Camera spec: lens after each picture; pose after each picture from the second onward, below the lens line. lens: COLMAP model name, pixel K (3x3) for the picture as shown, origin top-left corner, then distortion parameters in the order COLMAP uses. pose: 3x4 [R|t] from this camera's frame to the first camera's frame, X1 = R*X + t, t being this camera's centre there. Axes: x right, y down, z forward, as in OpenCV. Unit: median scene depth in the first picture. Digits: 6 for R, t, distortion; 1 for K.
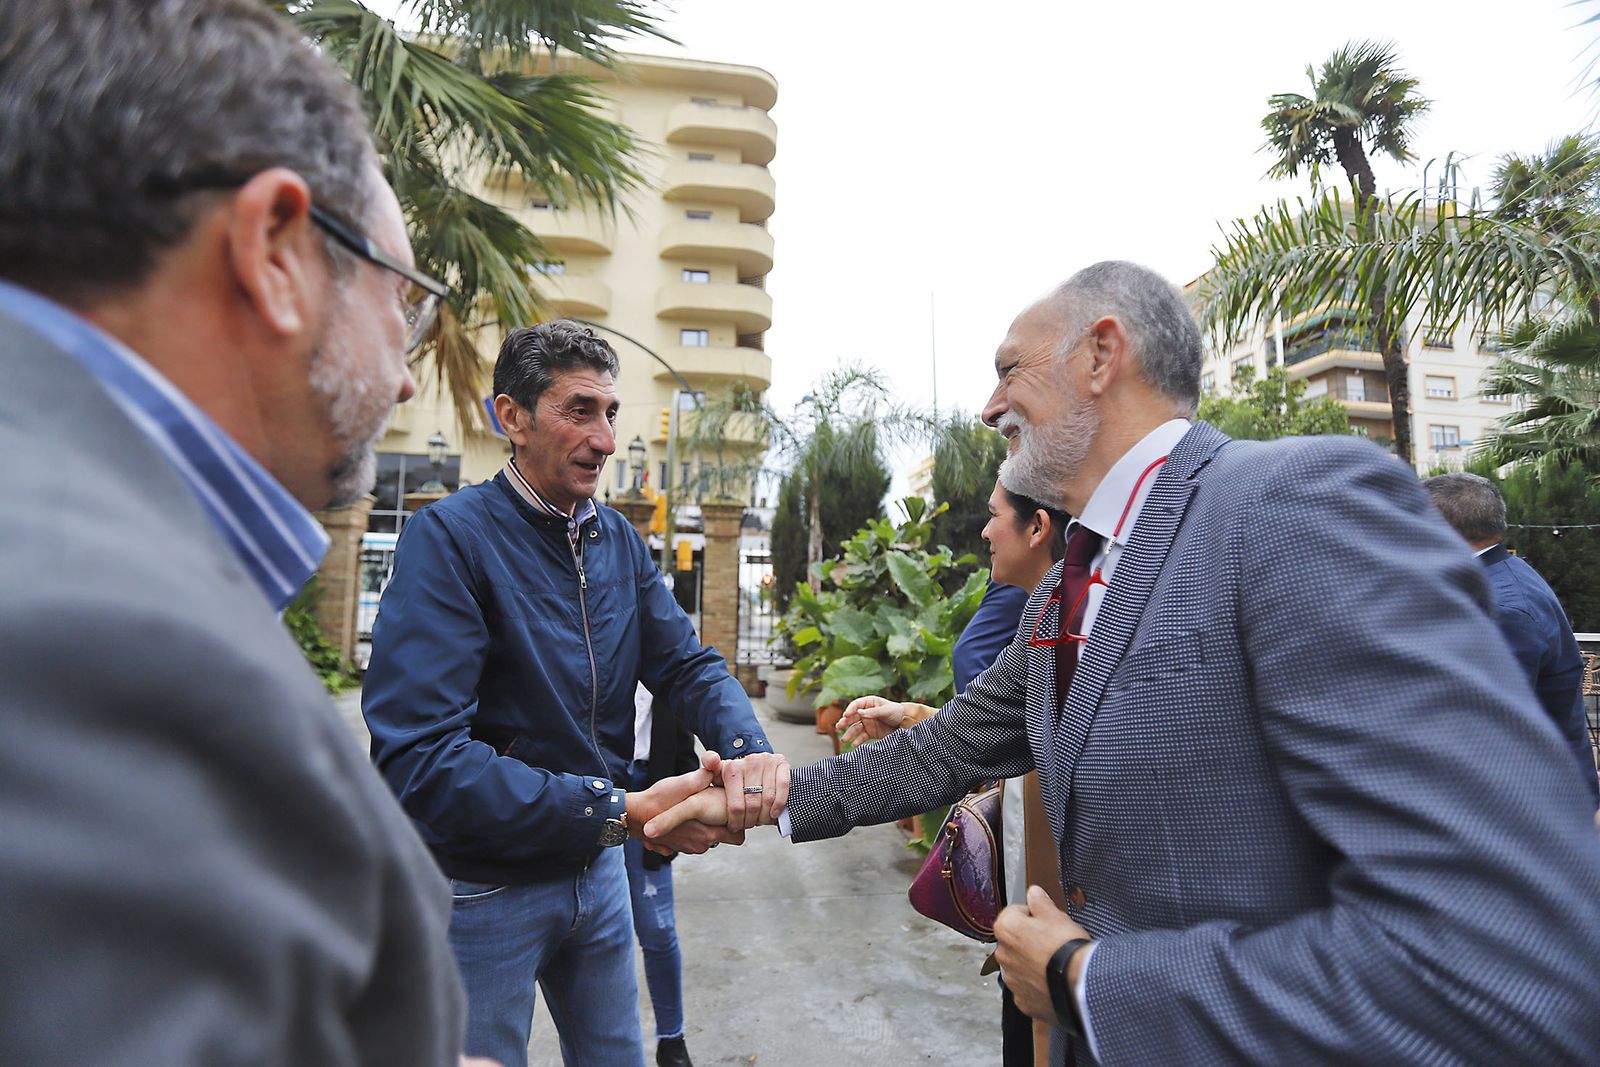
lens RADIAL K [[730.8, 0, 794.2], [0, 730.8, 540.1], [0, 0, 1]] dist [-0.076662, 0.030634]
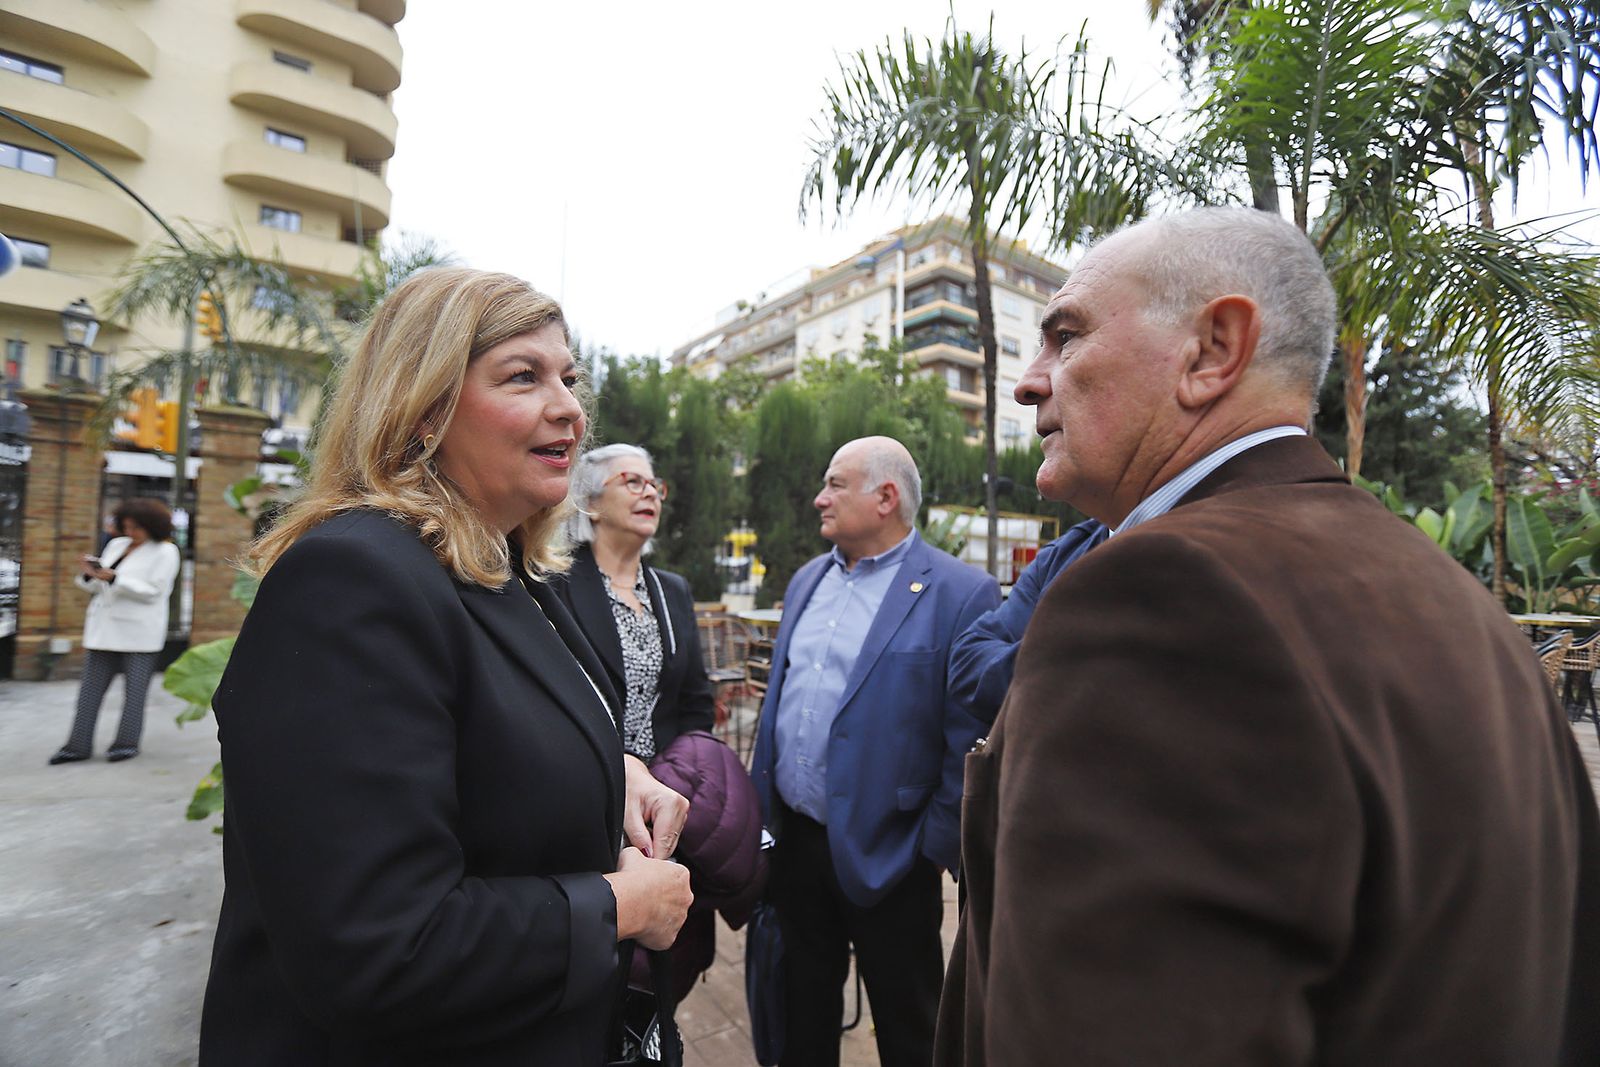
lens RADIAL K [[726.9, 0, 795.4], [0, 726.9, 536.5], [0, 0, 1]] dist [-0.082998, 0.033450]
pose [[0.889973, 0.027101, 0.455208, 0.095591], [-0.054717, 0.997367, 0.047598, 0.010726], [-0.452719, -0.067269, 0.889112, 0.129527]]
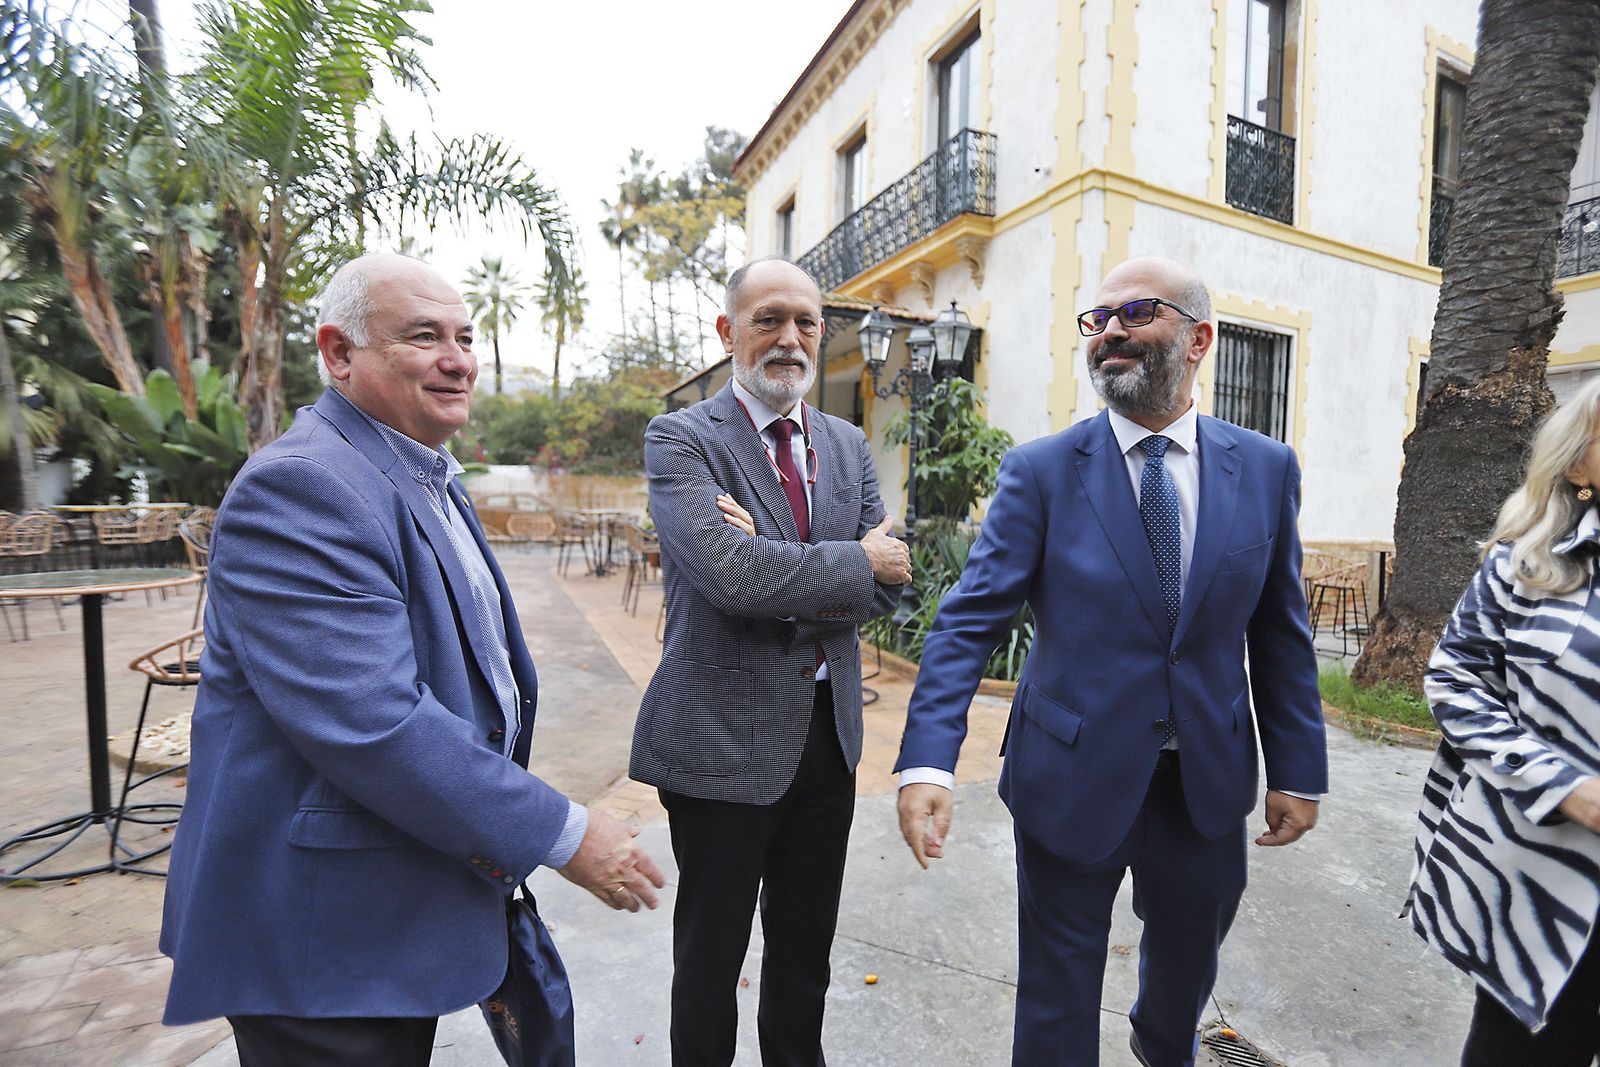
lens RADIAL K [[727.3, 0, 796.3], [0, 727.3, 539.9], [0, 0, 1]] dist [-0.068239, 0.023120]
pose [[-0.260834, -0.074464, 0.962508, -0.054736], [-0.115219, 0.992295, 0.045545, 0.013387], [-0.958483, -0.099019, -0.267404, 0.108535]]
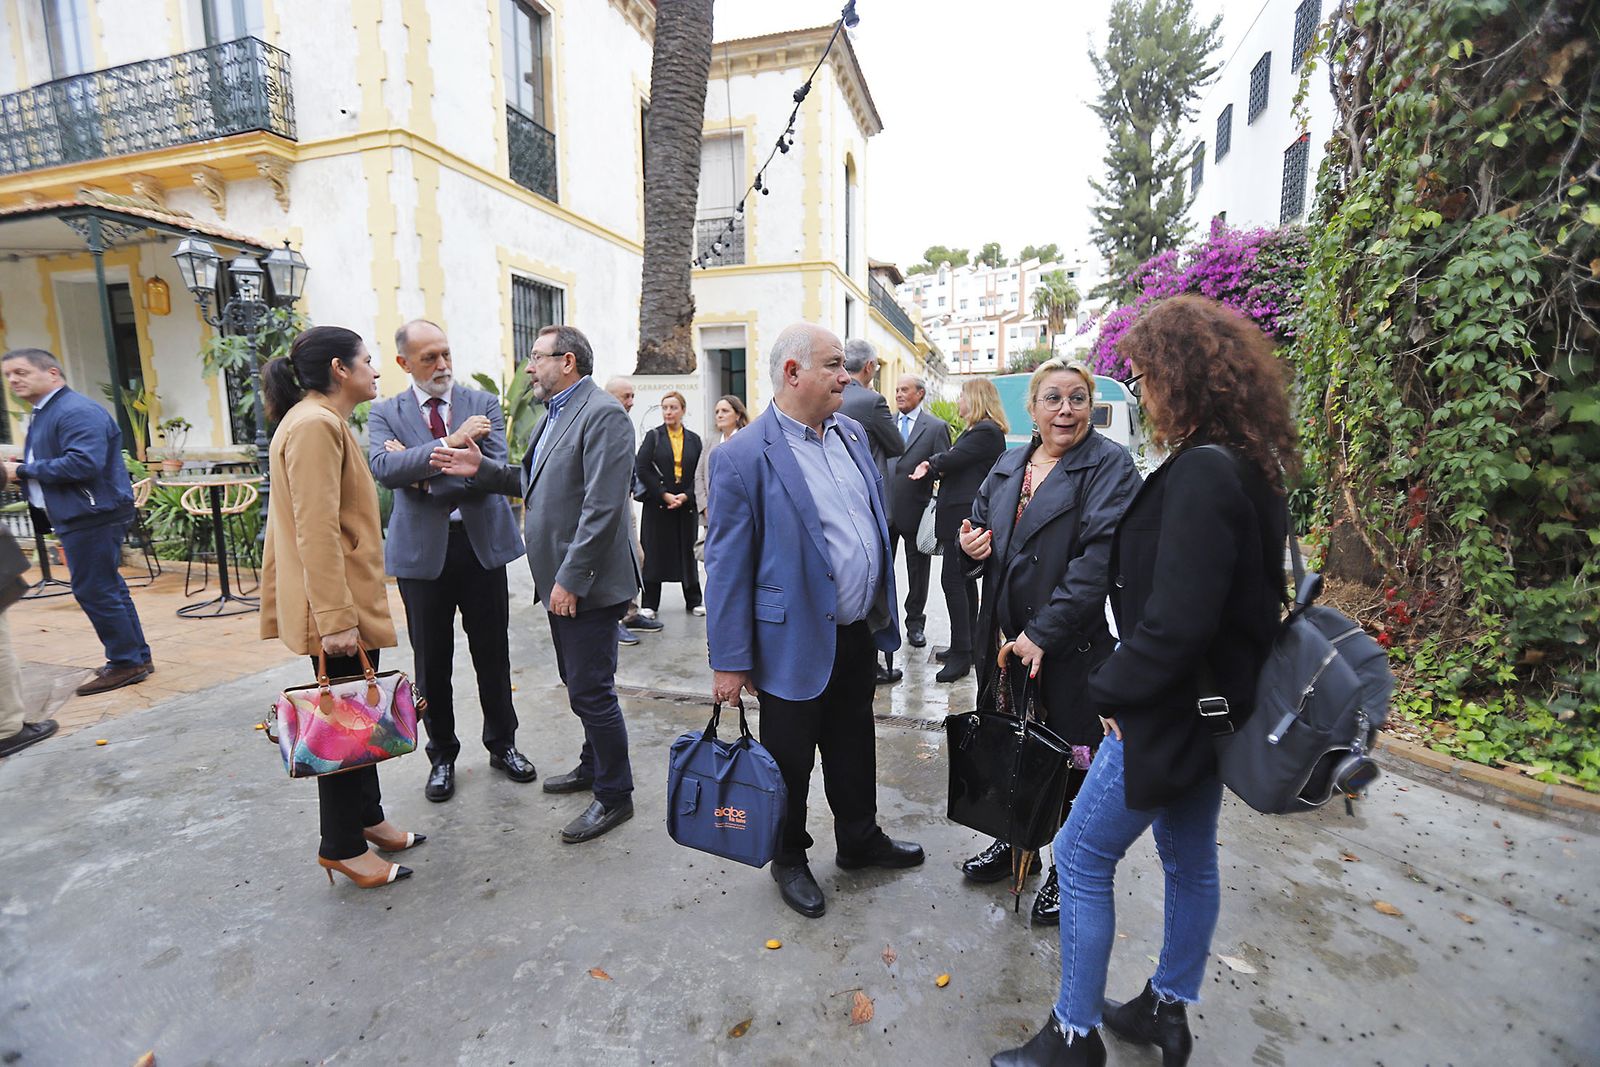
lens RADIAL K [[719.6, 0, 790.9], [0, 719.6, 537.1], [0, 0, 1]] dist [-0.073483, 0.030752]
pose [[-0.918224, -0.077438, 0.388417, -0.181582], [-0.048709, 0.995334, 0.083288, 0.021702], [-0.393054, 0.057557, -0.917712, 0.254927]]
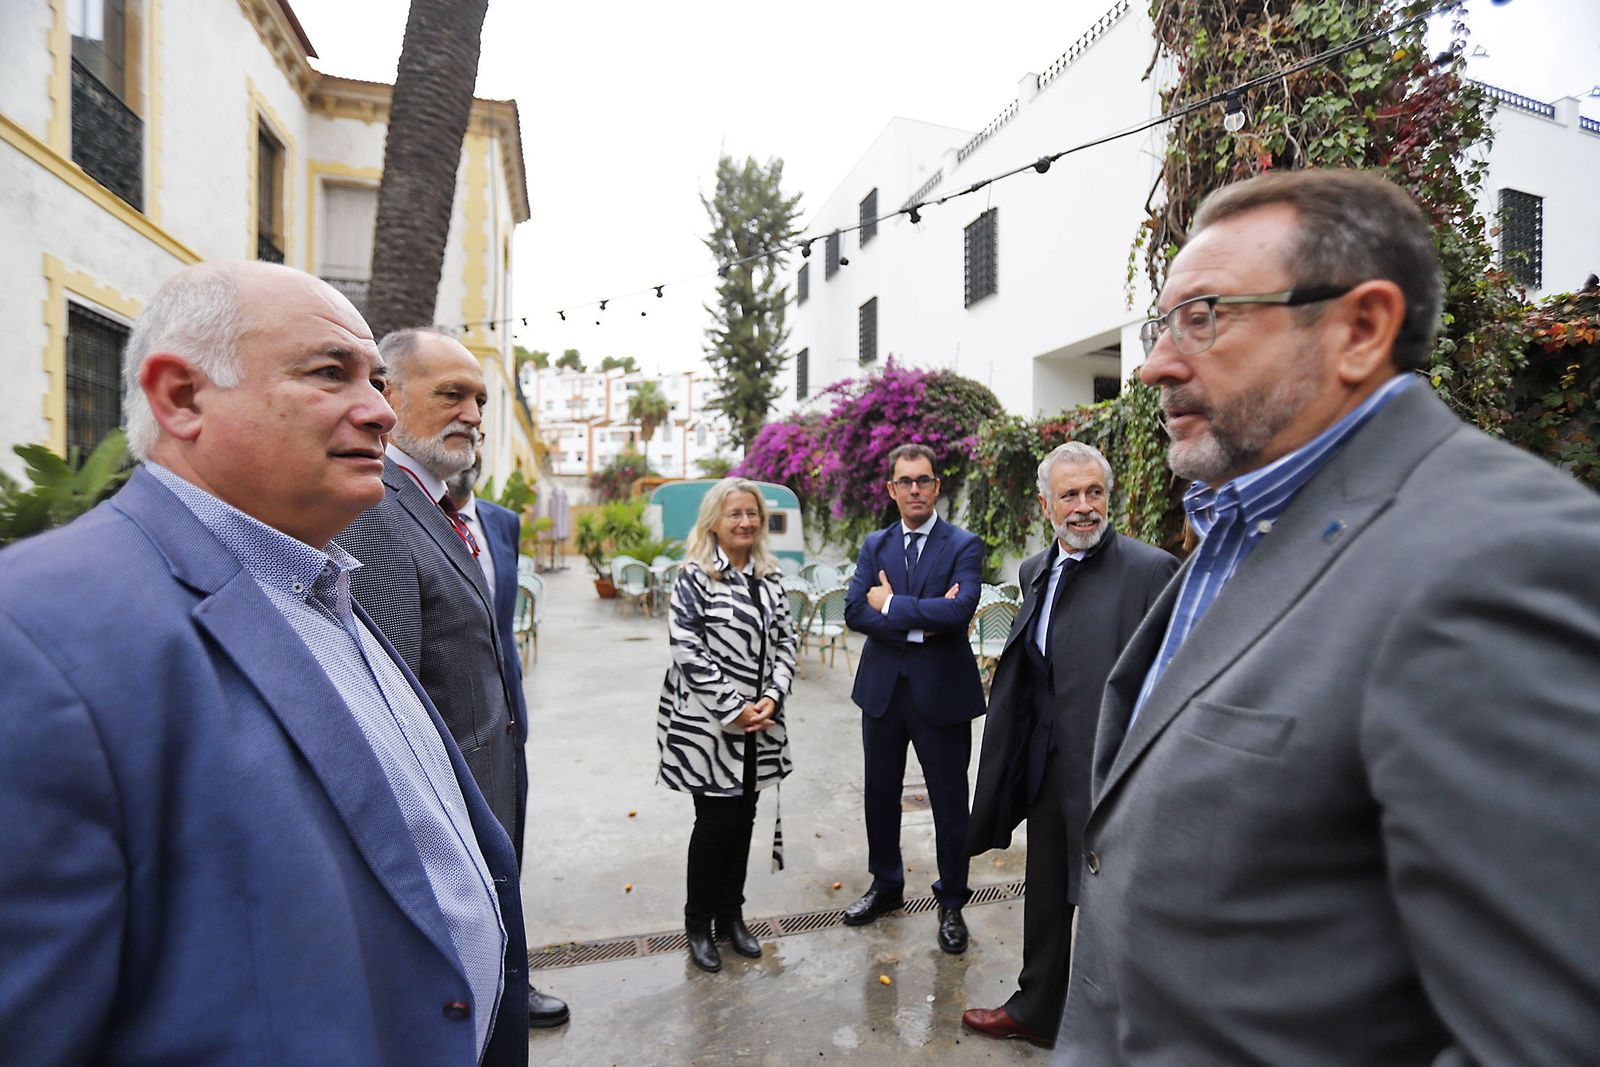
lens RADIAL K [[730.8, 0, 794.2], [0, 730.8, 540.1], [0, 0, 1]] dist [-0.076662, 0.030634]
pose [[-0.985617, -0.024599, -0.167193, 0.036662], [-0.012703, 0.997335, -0.071848, 0.013635], [0.168515, -0.068691, -0.983303, 0.203981]]
